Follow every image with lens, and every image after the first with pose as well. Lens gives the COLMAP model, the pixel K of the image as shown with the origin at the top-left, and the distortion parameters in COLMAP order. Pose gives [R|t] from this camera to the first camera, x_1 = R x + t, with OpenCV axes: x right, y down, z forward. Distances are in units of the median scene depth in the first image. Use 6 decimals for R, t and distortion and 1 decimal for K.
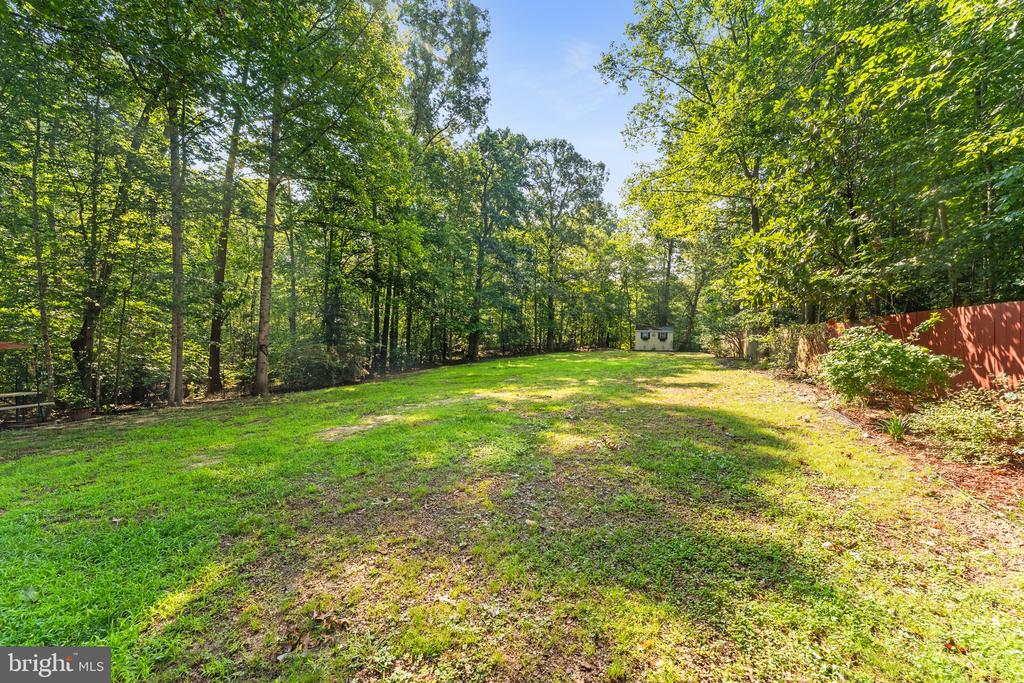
lens RADIAL K [[413.8, 0, 507.8], [0, 413.8, 339.6], [0, 0, 1]] dist [-0.003902, -0.000964]
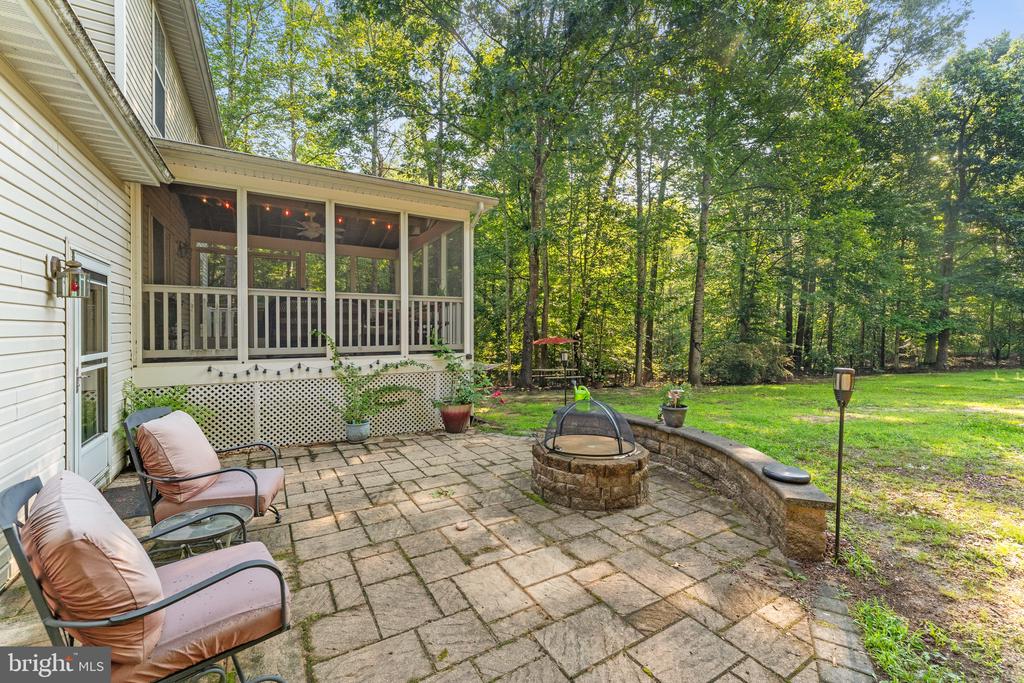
lens RADIAL K [[413.8, 0, 507.2], [0, 413.8, 334.9], [0, 0, 1]] dist [-0.003902, -0.000964]
pose [[0.643291, 0.000108, -0.765622, -0.014581], [-0.009667, 0.999921, -0.007982, 0.001902], [0.765561, 0.012536, 0.643241, -0.070824]]
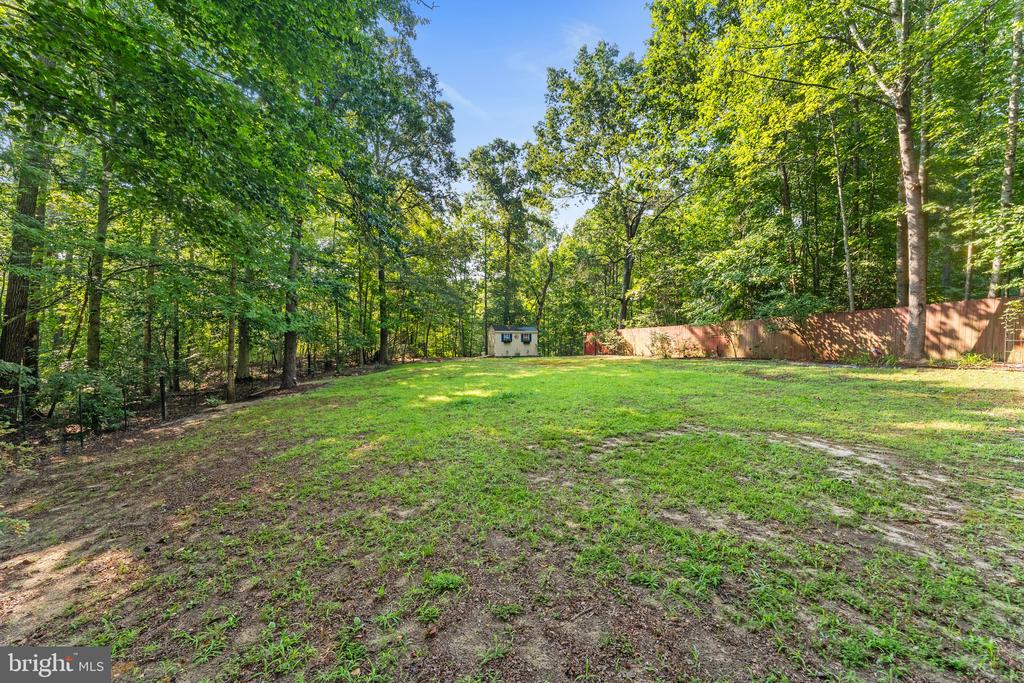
lens RADIAL K [[413.8, 0, 516.4], [0, 413.8, 341.4], [0, 0, 1]] dist [-0.003902, -0.000964]
pose [[0.794237, -0.013289, 0.607463, -0.159224], [0.022332, 0.999724, -0.007329, 0.004383], [-0.607198, 0.019387, 0.794314, 0.436636]]
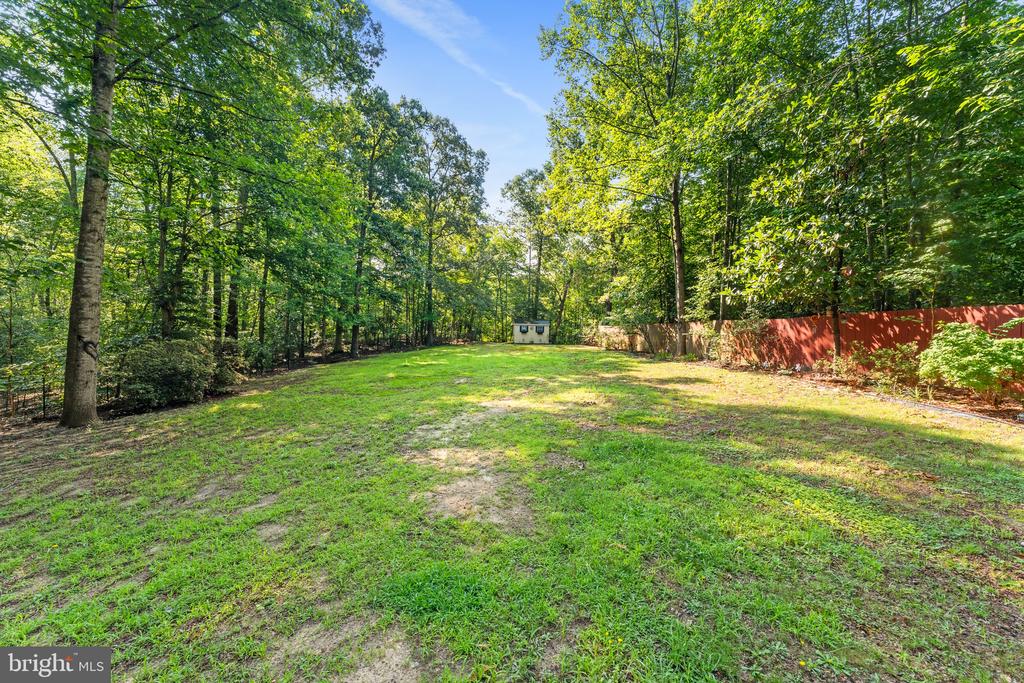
lens RADIAL K [[413.8, 0, 512.0], [0, 413.8, 338.0], [0, 0, 1]] dist [-0.003902, -0.000964]
pose [[0.923269, -0.003181, 0.384141, -0.103505], [-0.002102, 0.999909, 0.013332, -0.001082], [-0.384148, -0.013117, 0.923178, 0.085858]]
